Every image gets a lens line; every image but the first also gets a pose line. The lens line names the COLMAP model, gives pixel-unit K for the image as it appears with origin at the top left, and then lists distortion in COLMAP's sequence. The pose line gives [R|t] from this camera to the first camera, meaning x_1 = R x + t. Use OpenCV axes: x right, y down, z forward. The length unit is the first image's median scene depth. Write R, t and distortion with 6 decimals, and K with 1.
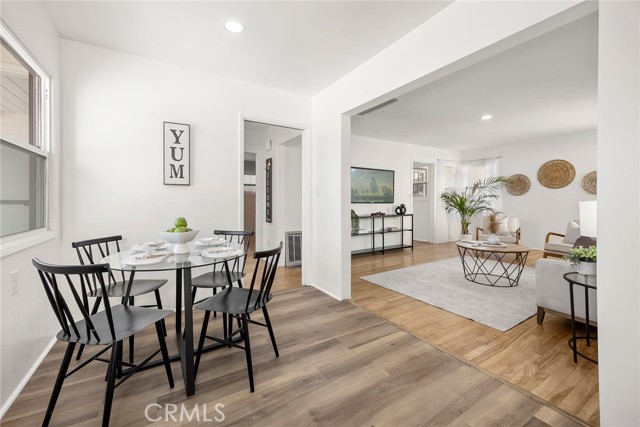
lens RADIAL K [[259.9, 0, 323.0], [0, 259.9, 209.6], [0, 0, 1]] dist [0.000681, 0.000145]
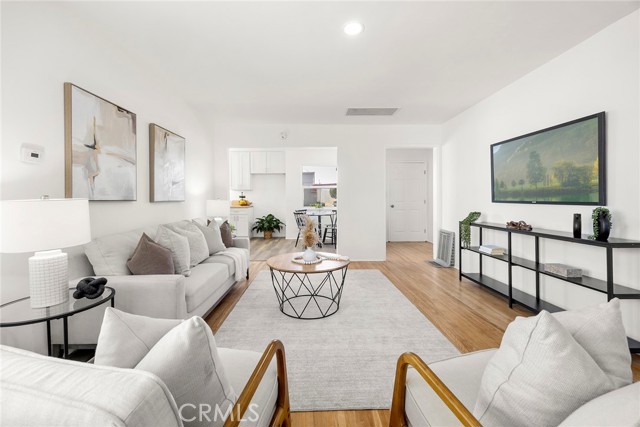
lens RADIAL K [[259.9, 0, 323.0], [0, 259.9, 209.6], [0, 0, 1]] dist [0.000681, 0.000145]
pose [[-0.511570, 0.027300, -0.858808, 0.761953], [-0.023348, 0.998684, 0.045654, -0.025281], [0.858924, 0.043406, -0.510260, 0.845571]]
